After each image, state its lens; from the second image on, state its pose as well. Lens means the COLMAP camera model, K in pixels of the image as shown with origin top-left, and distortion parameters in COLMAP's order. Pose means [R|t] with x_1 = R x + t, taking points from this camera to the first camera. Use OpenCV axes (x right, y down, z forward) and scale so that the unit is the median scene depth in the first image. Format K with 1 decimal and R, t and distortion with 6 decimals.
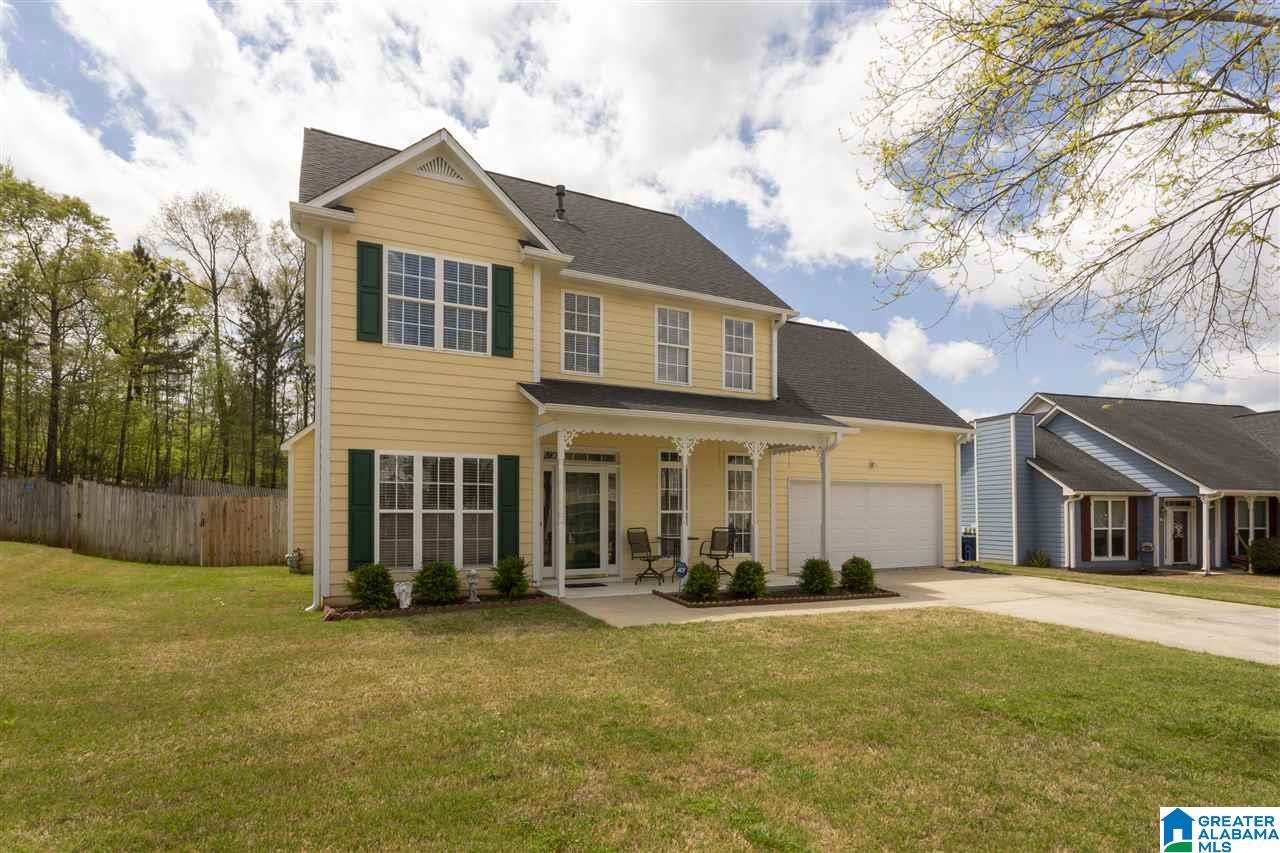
lens RADIAL K [[630.8, 0, 640.0], [0, 630.8, 426.5], [0, 0, 1]] dist [-0.001594, 0.000218]
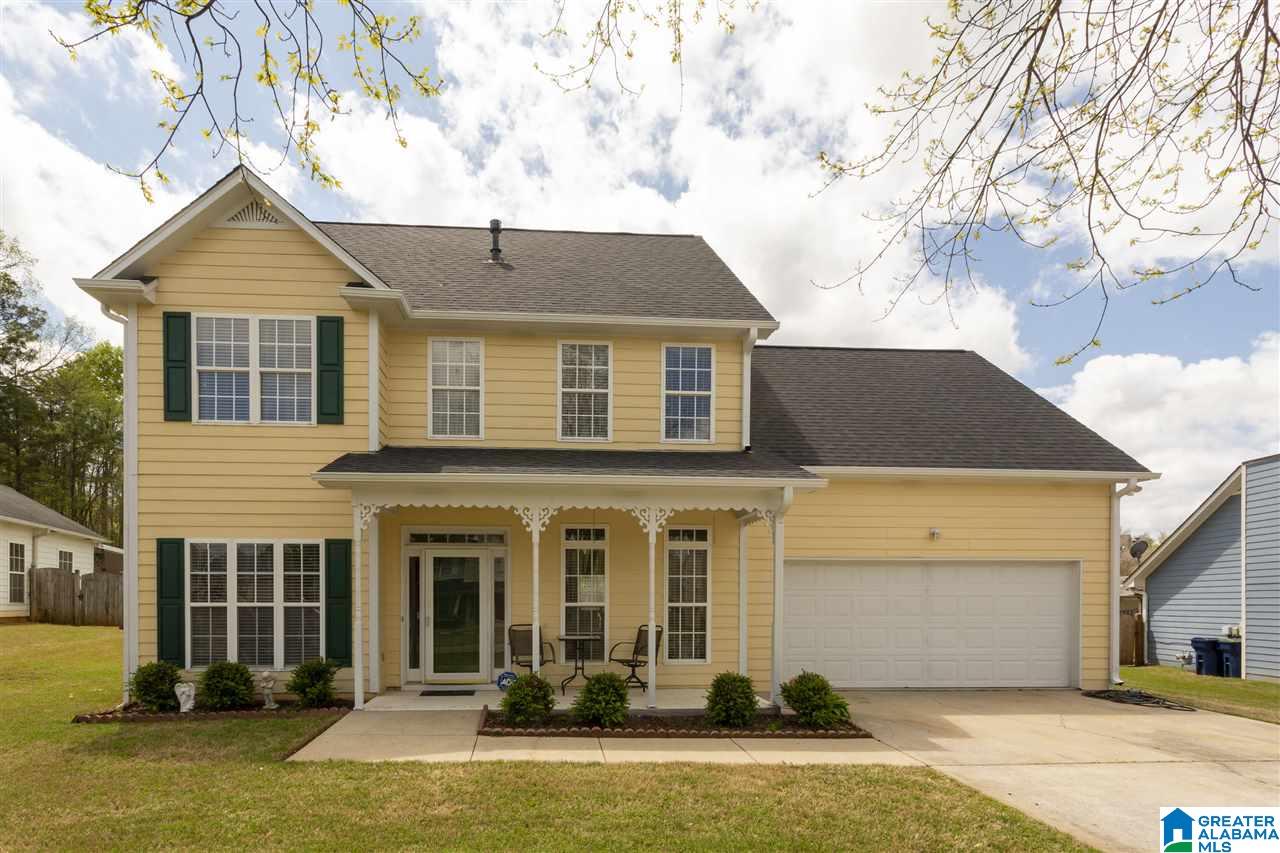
lens RADIAL K [[679.2, 0, 641.3], [0, 679.2, 535.8], [0, 0, 1]] dist [0.002411, 0.000141]
pose [[0.925951, -0.033619, -0.376144, 0.504425], [0.049883, 0.998190, 0.033579, 0.029695], [0.374334, -0.049855, 0.925953, 0.294248]]
